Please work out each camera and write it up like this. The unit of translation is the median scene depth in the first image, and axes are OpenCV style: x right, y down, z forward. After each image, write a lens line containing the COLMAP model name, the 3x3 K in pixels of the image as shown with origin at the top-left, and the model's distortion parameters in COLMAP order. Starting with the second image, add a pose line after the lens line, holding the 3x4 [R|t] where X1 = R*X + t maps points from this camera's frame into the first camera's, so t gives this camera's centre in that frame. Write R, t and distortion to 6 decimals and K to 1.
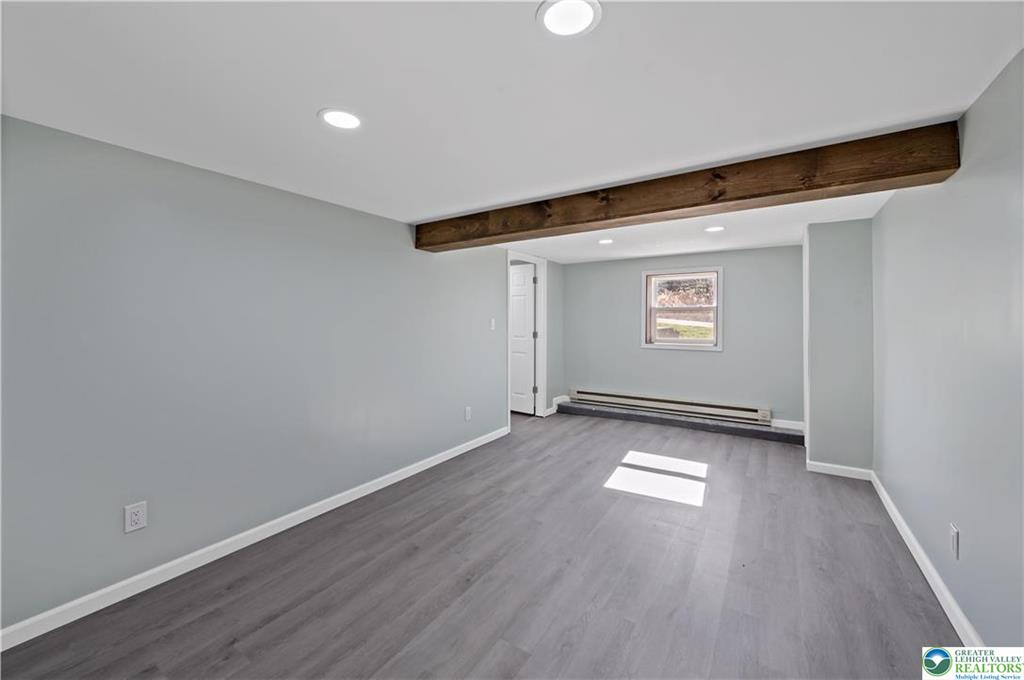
lens RADIAL K [[413.3, 0, 517.0], [0, 413.3, 337.2], [0, 0, 1]] dist [0.014693, -0.000139]
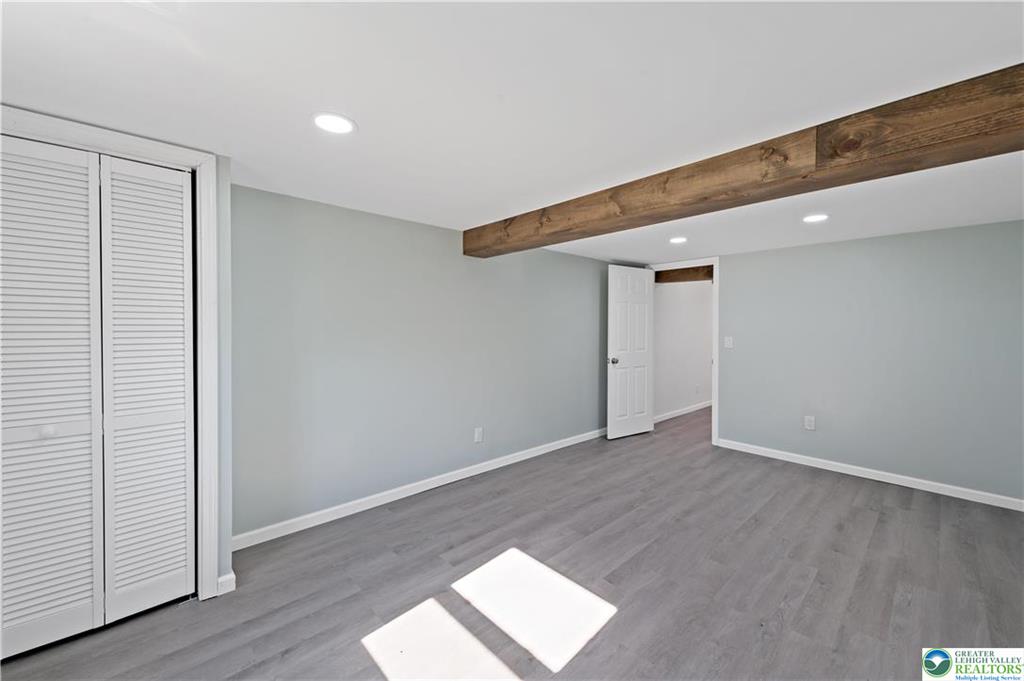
lens RADIAL K [[413.3, 0, 517.0], [0, 413.3, 337.7], [0, 0, 1]] dist [0.014693, -0.000139]
pose [[-0.970482, -0.009685, 0.240978, 0.294731], [0.004309, 0.998338, 0.057476, -0.087630], [-0.241134, 0.056818, -0.968827, 2.265926]]
